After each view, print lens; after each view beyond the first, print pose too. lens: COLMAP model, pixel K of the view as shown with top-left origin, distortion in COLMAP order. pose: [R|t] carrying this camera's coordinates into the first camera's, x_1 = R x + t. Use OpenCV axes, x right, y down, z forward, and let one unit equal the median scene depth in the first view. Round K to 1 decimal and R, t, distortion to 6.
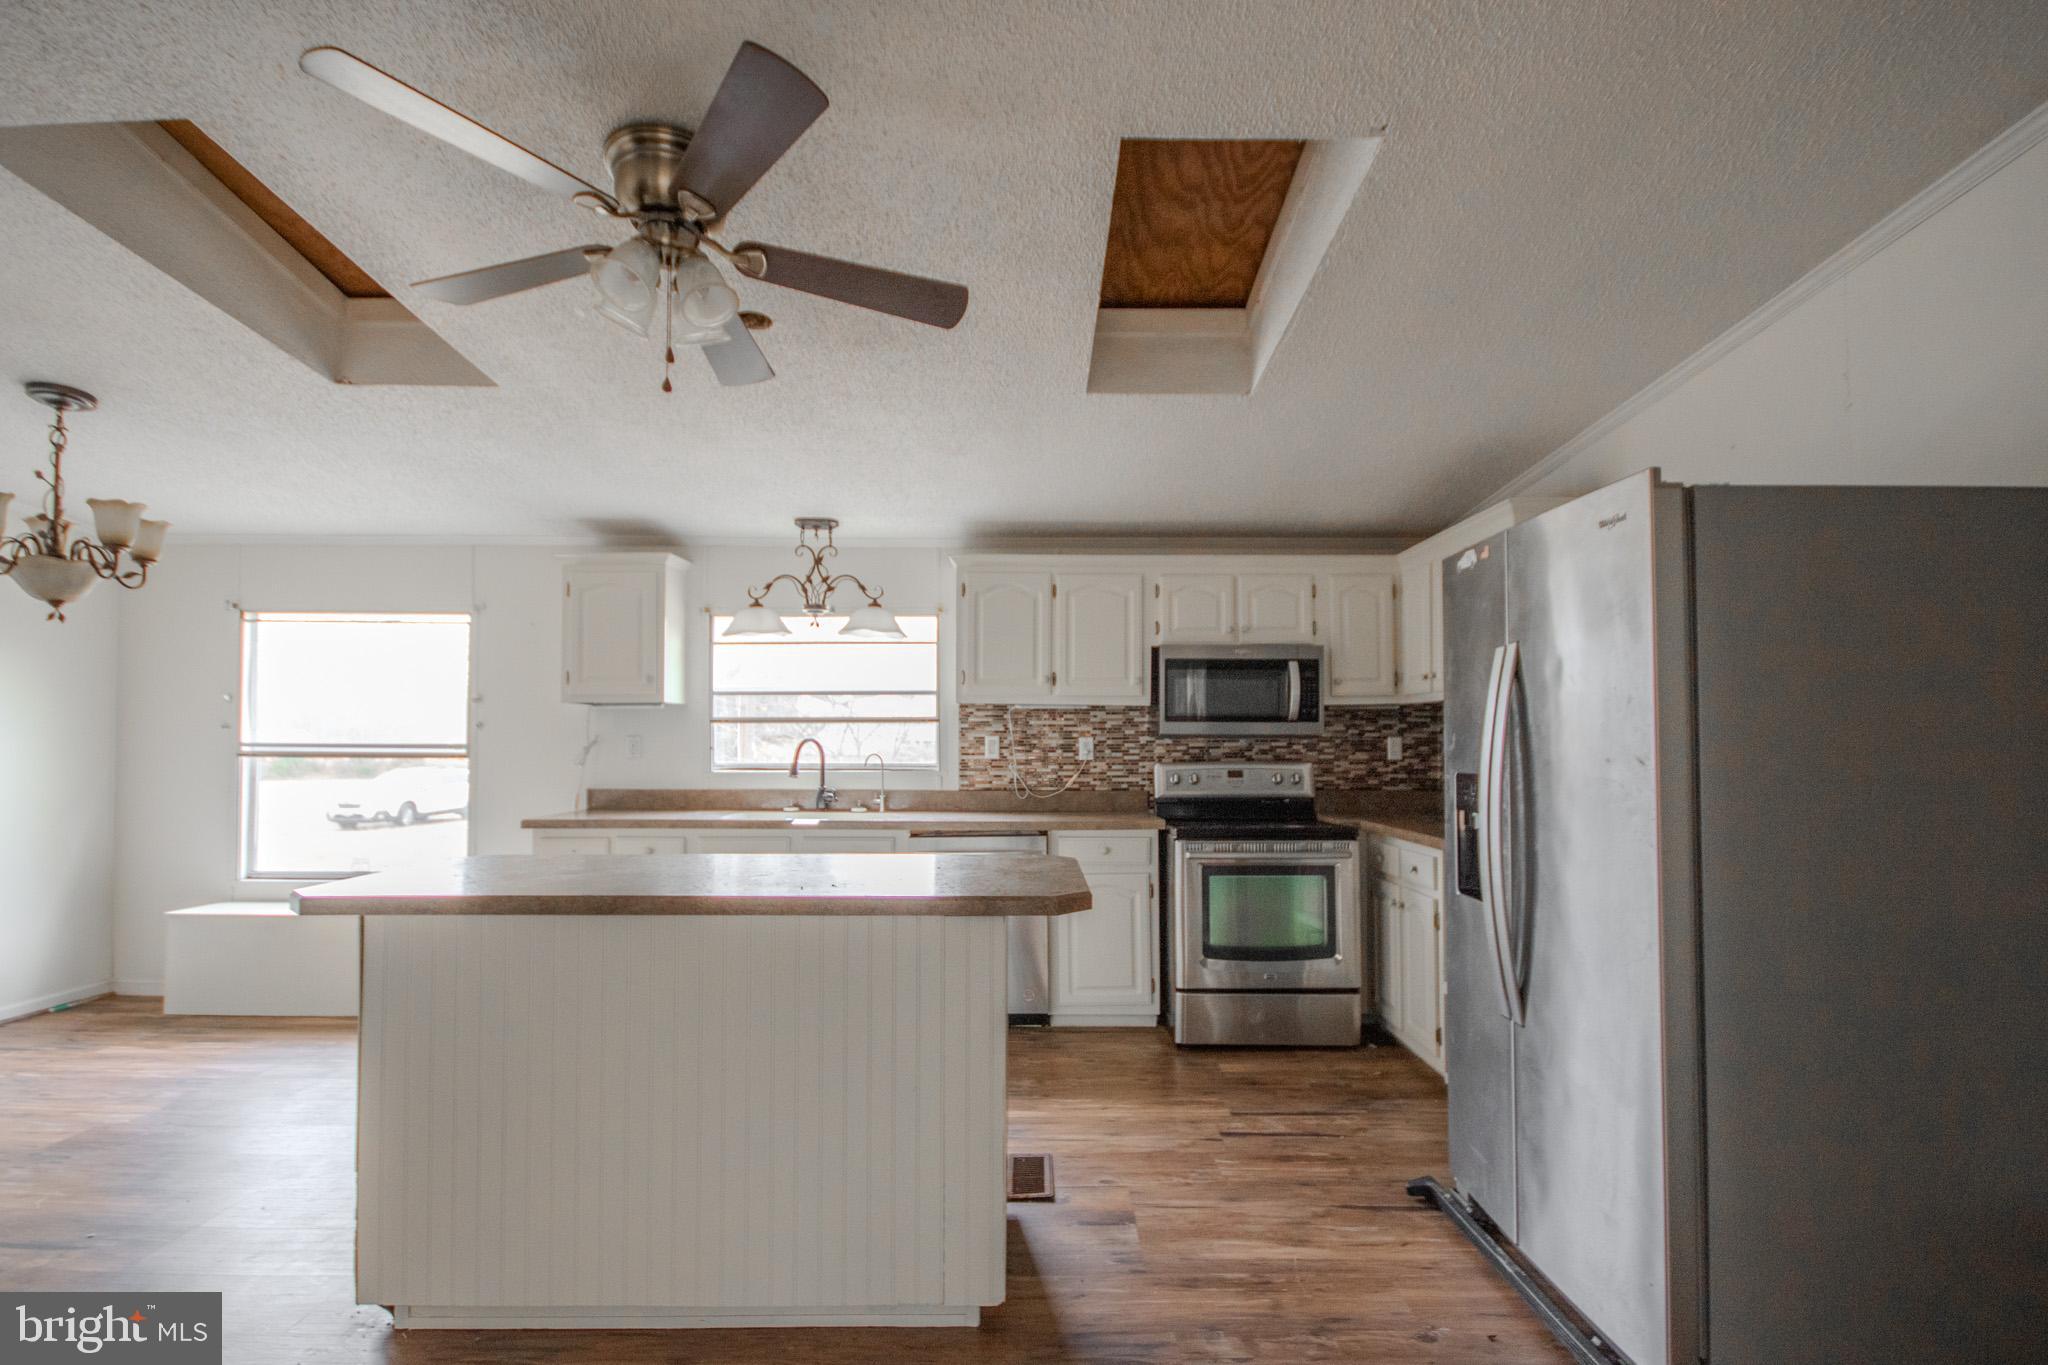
lens RADIAL K [[955.3, 0, 1027.3], [0, 955.3, 703.0], [0, 0, 1]] dist [-0.001672, -0.000372]
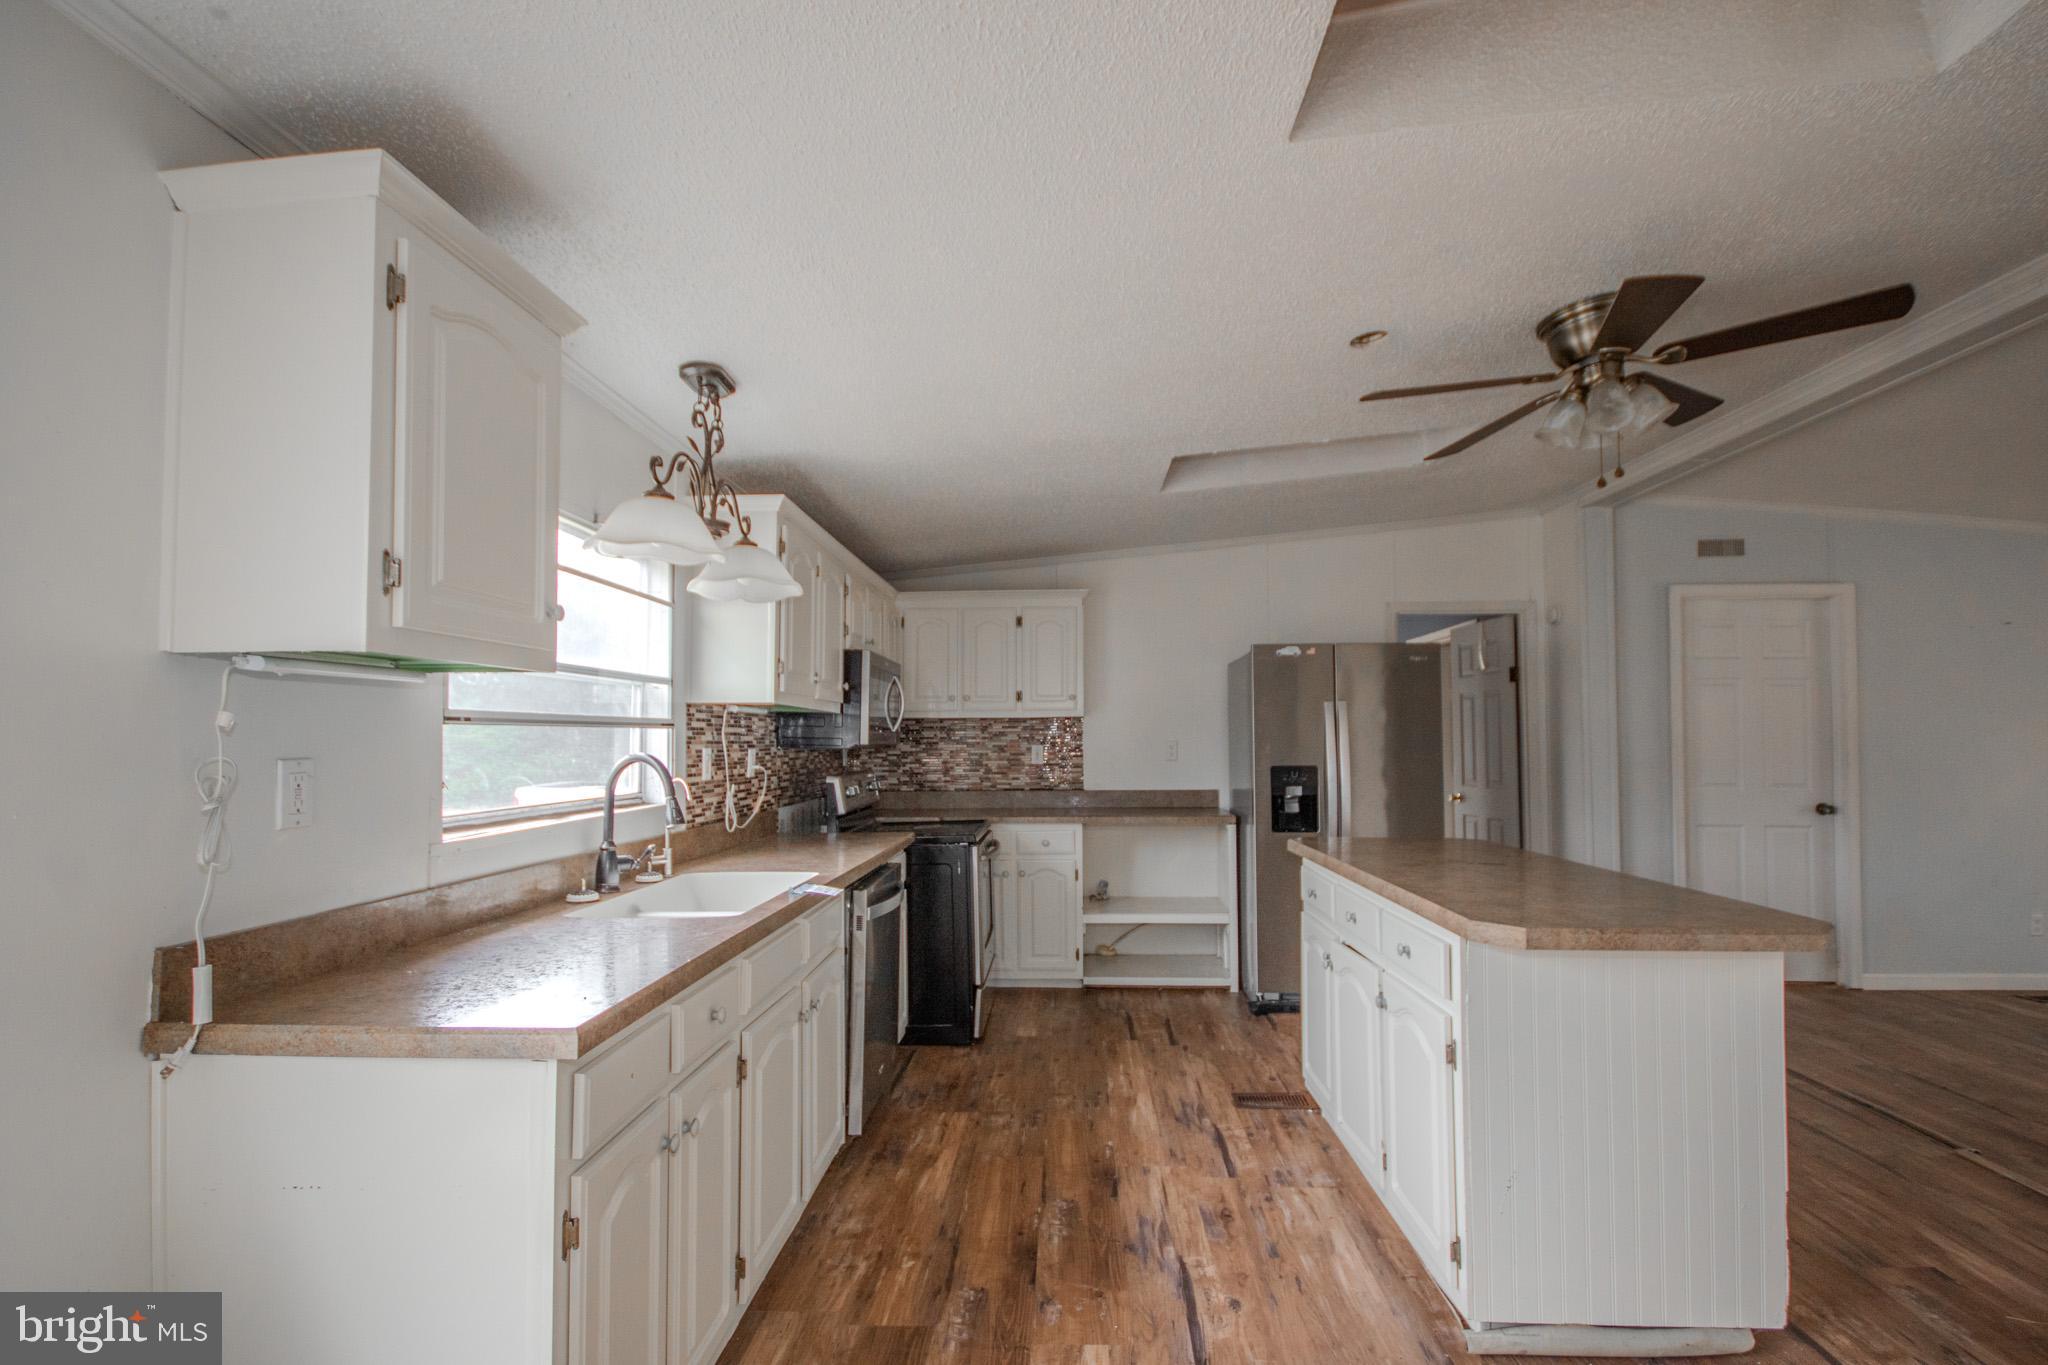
lens RADIAL K [[939.0, 0, 1027.5], [0, 939.0, 704.8], [0, 0, 1]] dist [0.000611, -0.007438]
pose [[0.060923, 0.036598, 0.997471, -0.751569], [-0.027294, 0.999015, -0.034987, 0.021191], [-0.997769, -0.025093, 0.061862, 0.758484]]
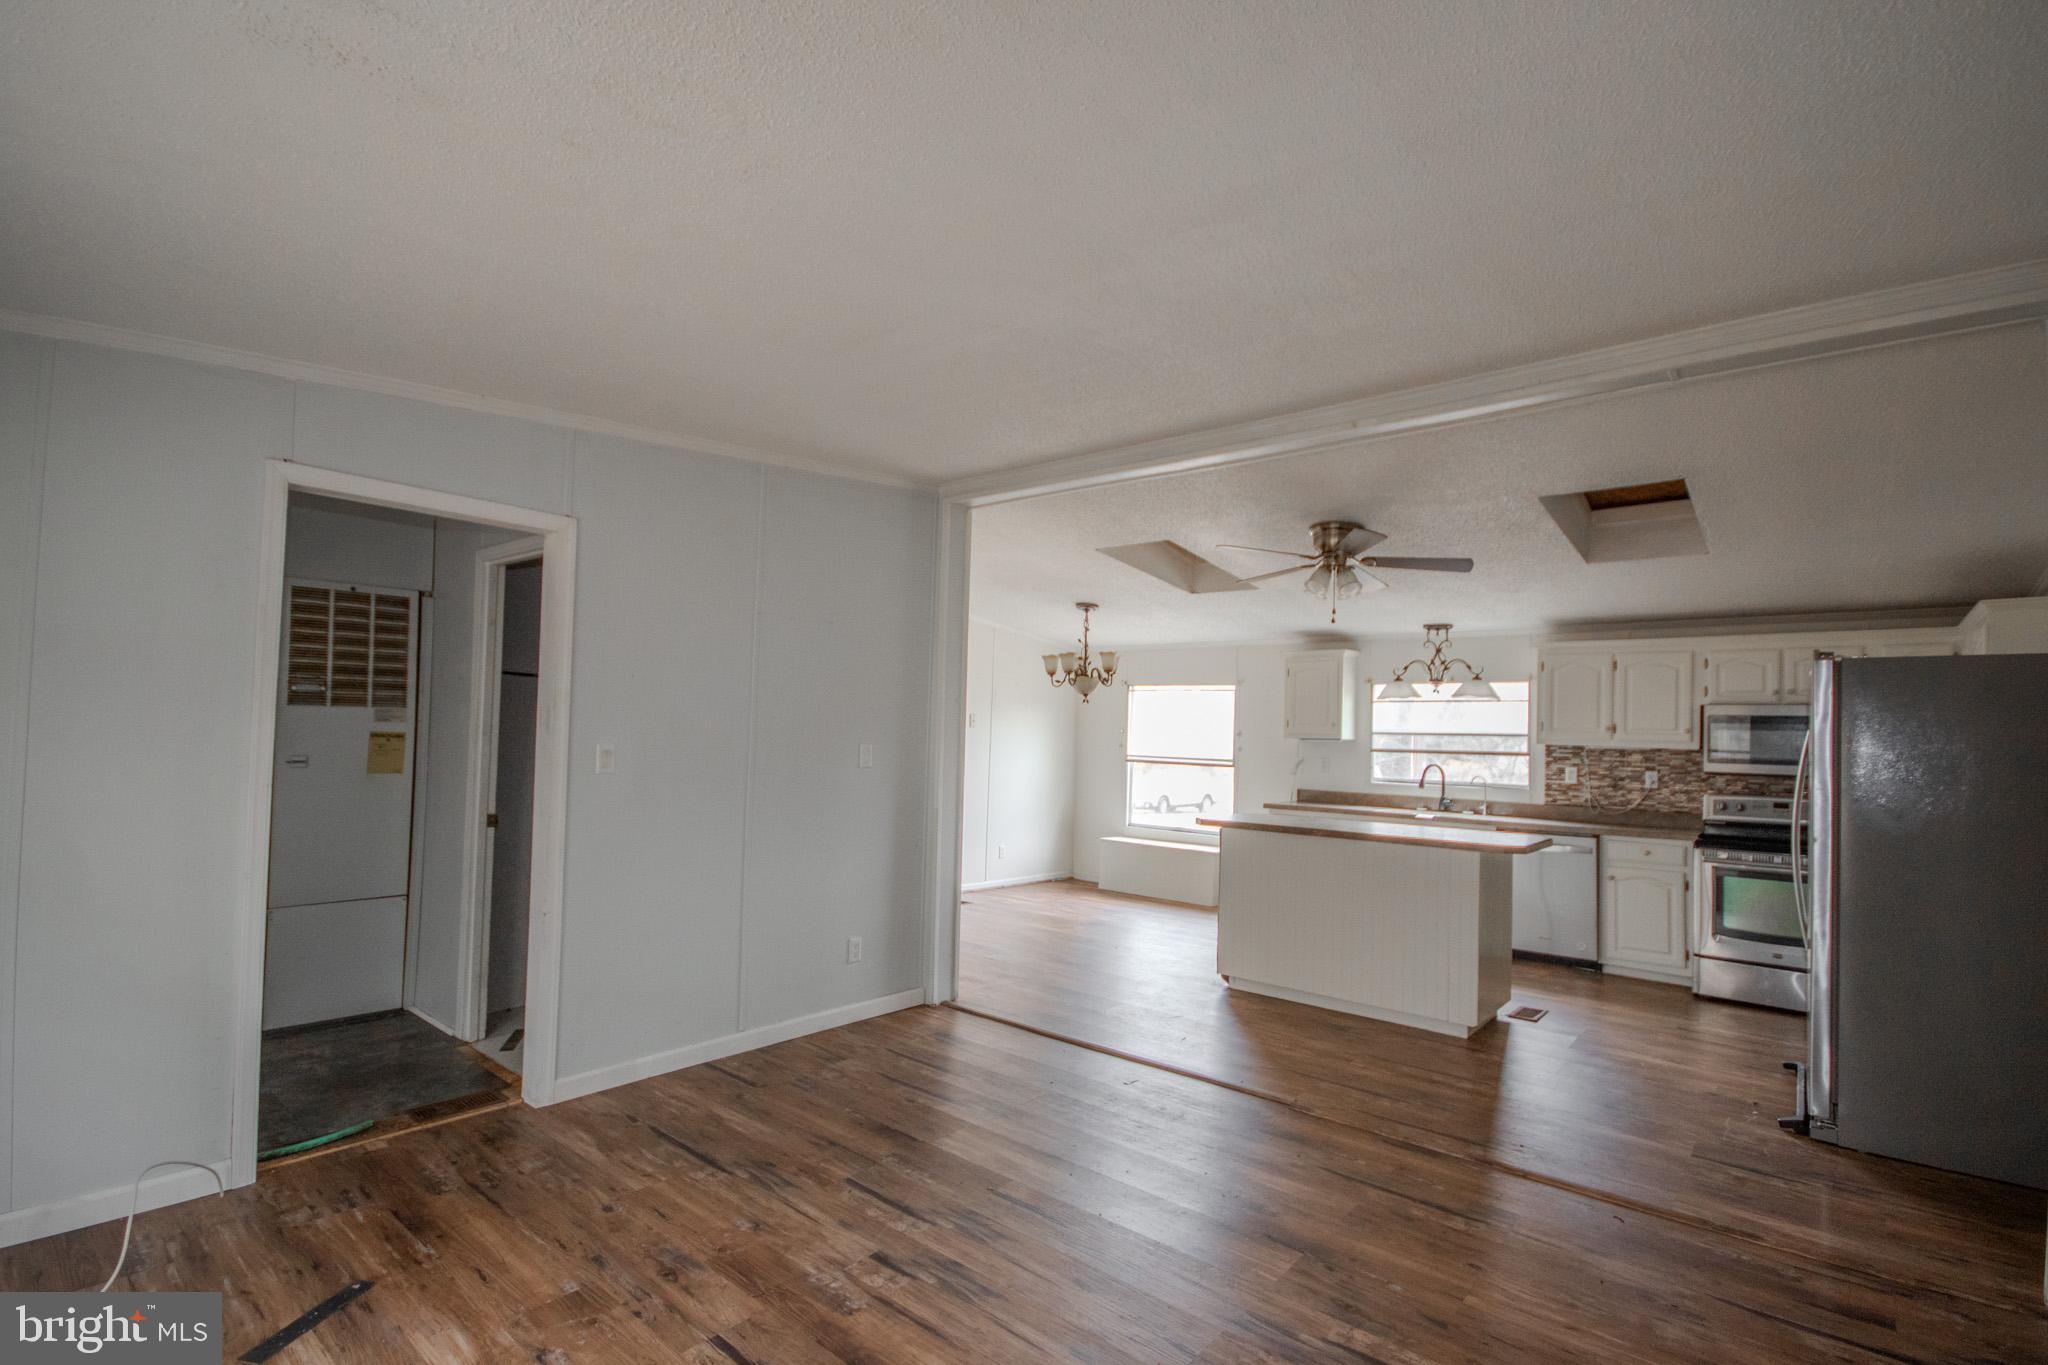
lens RADIAL K [[942.6, 0, 1035.5], [0, 942.6, 712.2], [0, 0, 1]] dist [0.001279, -0.007901]
pose [[0.767531, 0.005203, -0.640990, 0.256925], [-0.008396, 0.999963, -0.001937, -0.038794], [0.640956, 0.006869, 0.767547, -0.589361]]
